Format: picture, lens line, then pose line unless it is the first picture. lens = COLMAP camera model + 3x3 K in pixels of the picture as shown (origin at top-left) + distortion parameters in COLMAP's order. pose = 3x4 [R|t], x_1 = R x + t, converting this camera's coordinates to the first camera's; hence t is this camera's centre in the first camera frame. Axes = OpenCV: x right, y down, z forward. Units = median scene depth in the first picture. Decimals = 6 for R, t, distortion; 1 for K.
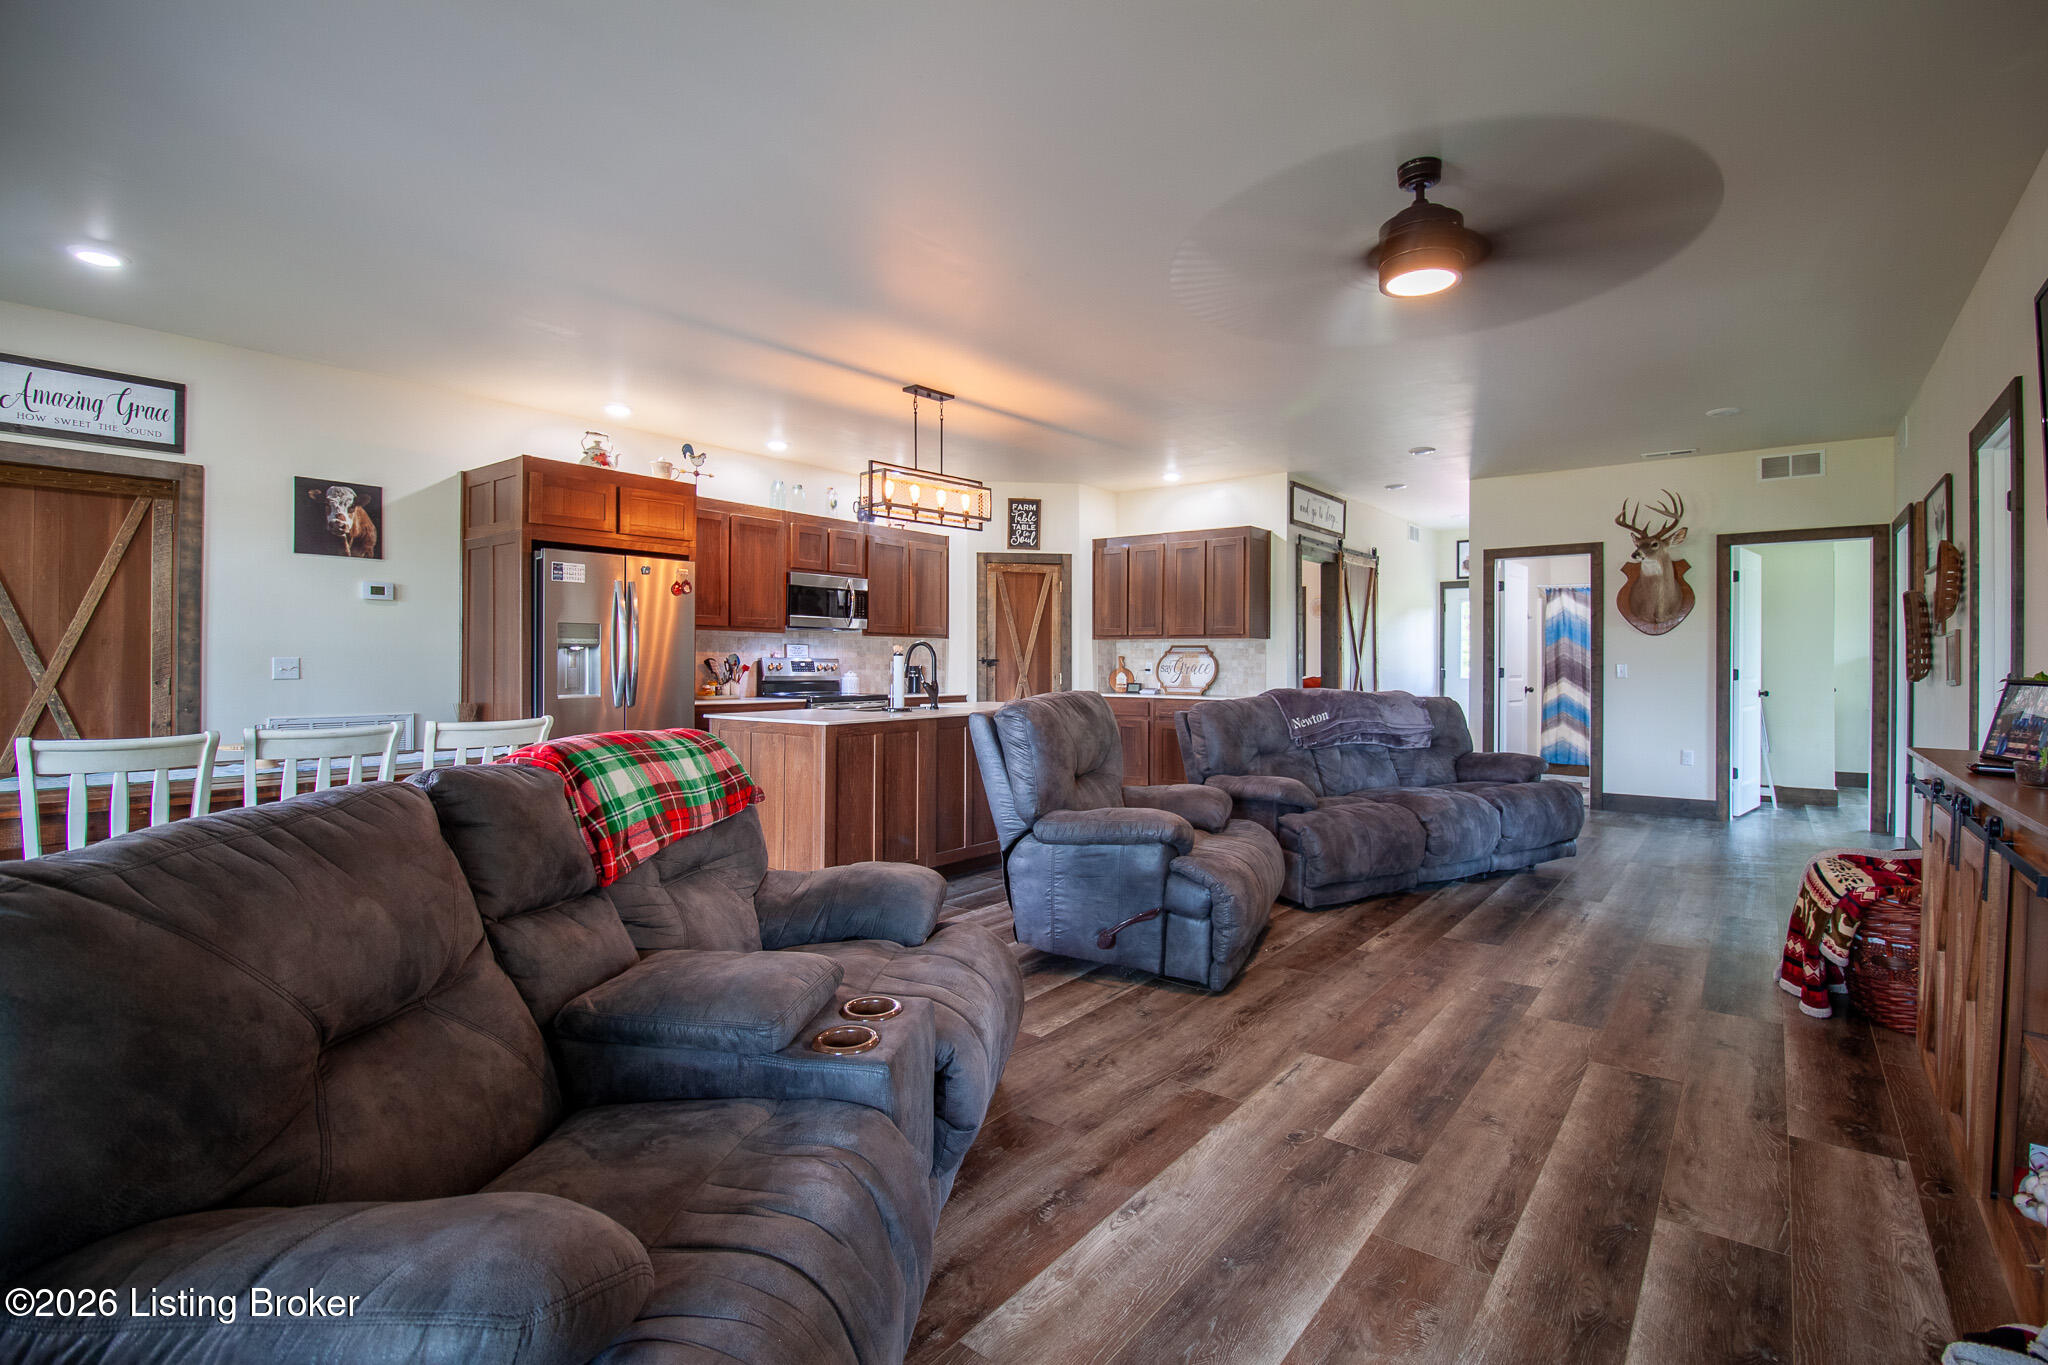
lens RADIAL K [[947.3, 0, 1035.8], [0, 947.3, 662.7], [0, 0, 1]] dist [-0.000842, -0.013233]
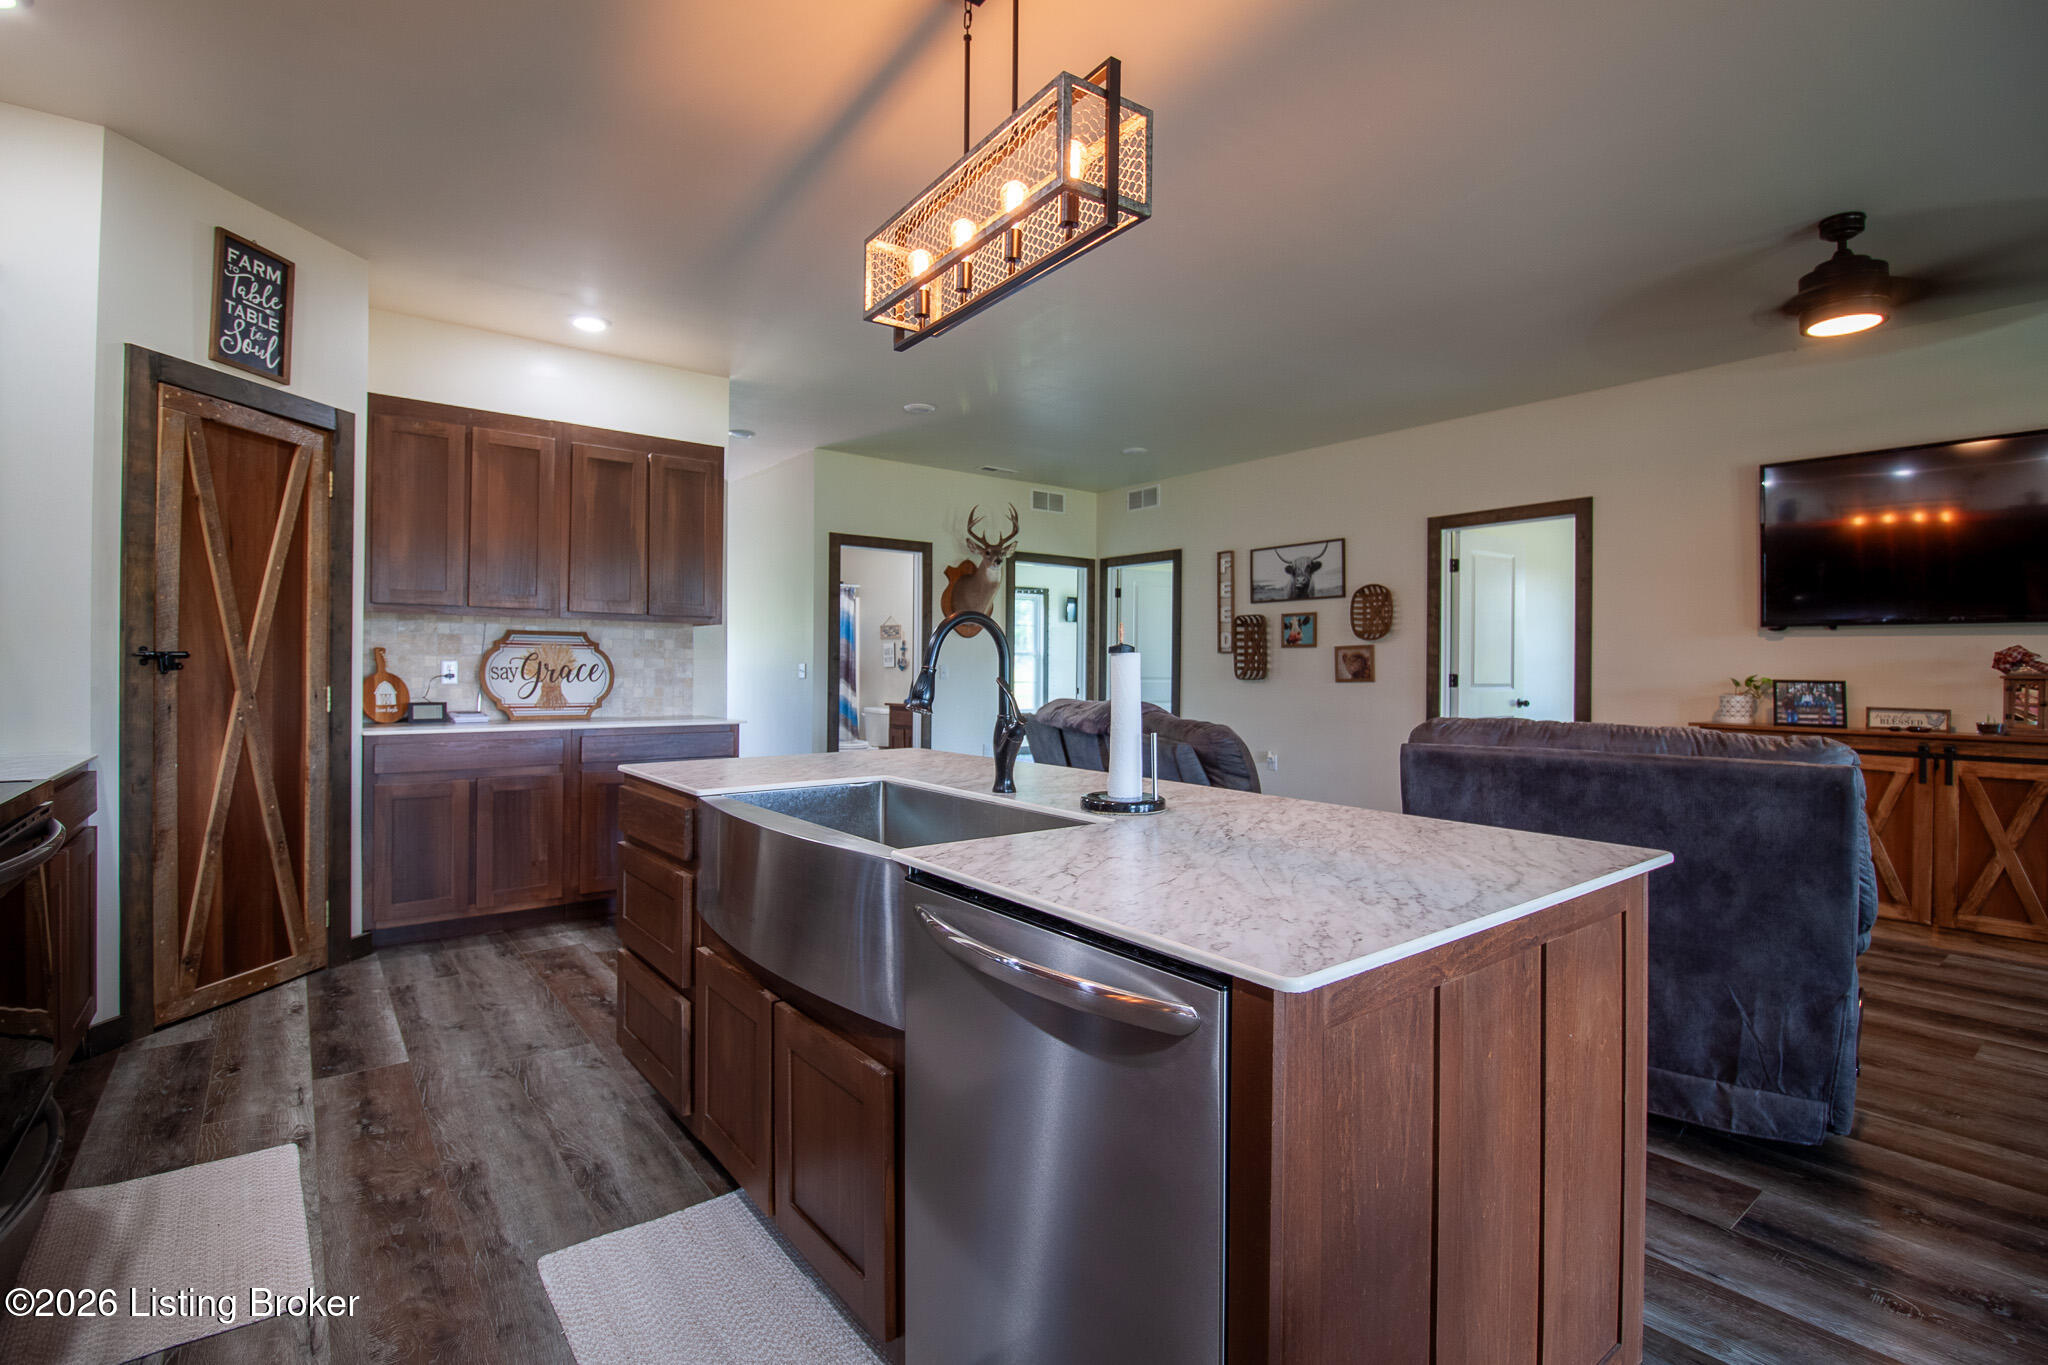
lens RADIAL K [[947.3, 0, 1035.8], [0, 947.3, 662.7], [0, 0, 1]] dist [-0.000842, -0.013233]
pose [[0.238494, 0.001620, 0.971143, -0.350300], [-0.006827, 0.999977, 0.000009, -0.001810], [-0.971120, -0.006632, 0.238499, 0.661912]]
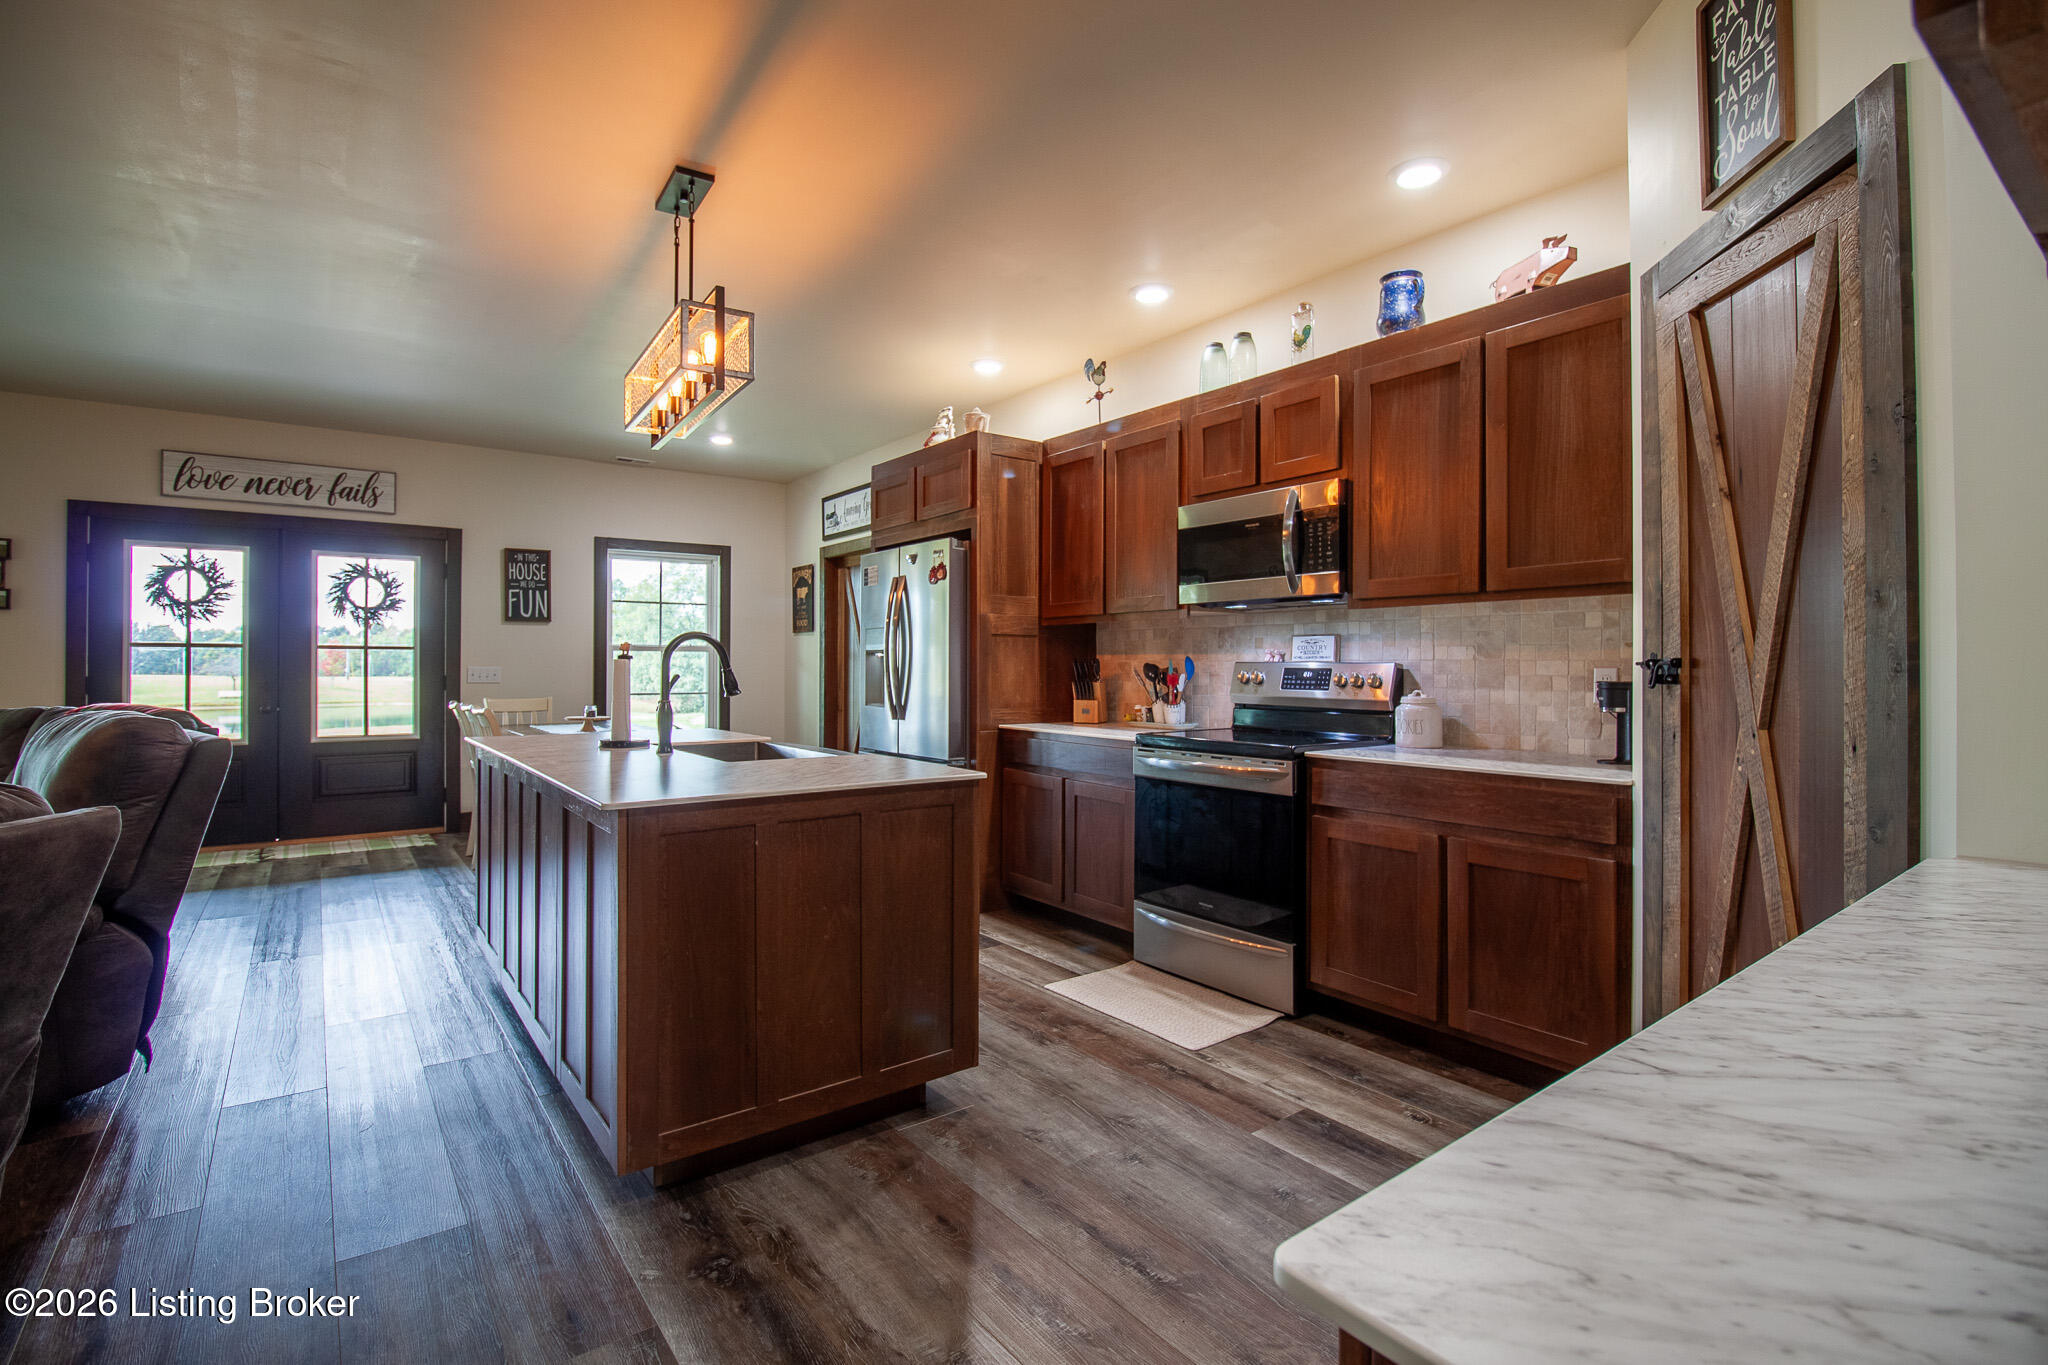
lens RADIAL K [[947.3, 0, 1035.8], [0, 947.3, 662.7], [0, 0, 1]] dist [-0.000842, -0.013233]
pose [[-0.251974, -0.009719, -0.967685, 0.279139], [-0.002077, 0.999953, -0.009503, 0.000536], [0.967732, -0.000384, -0.251982, 0.998123]]
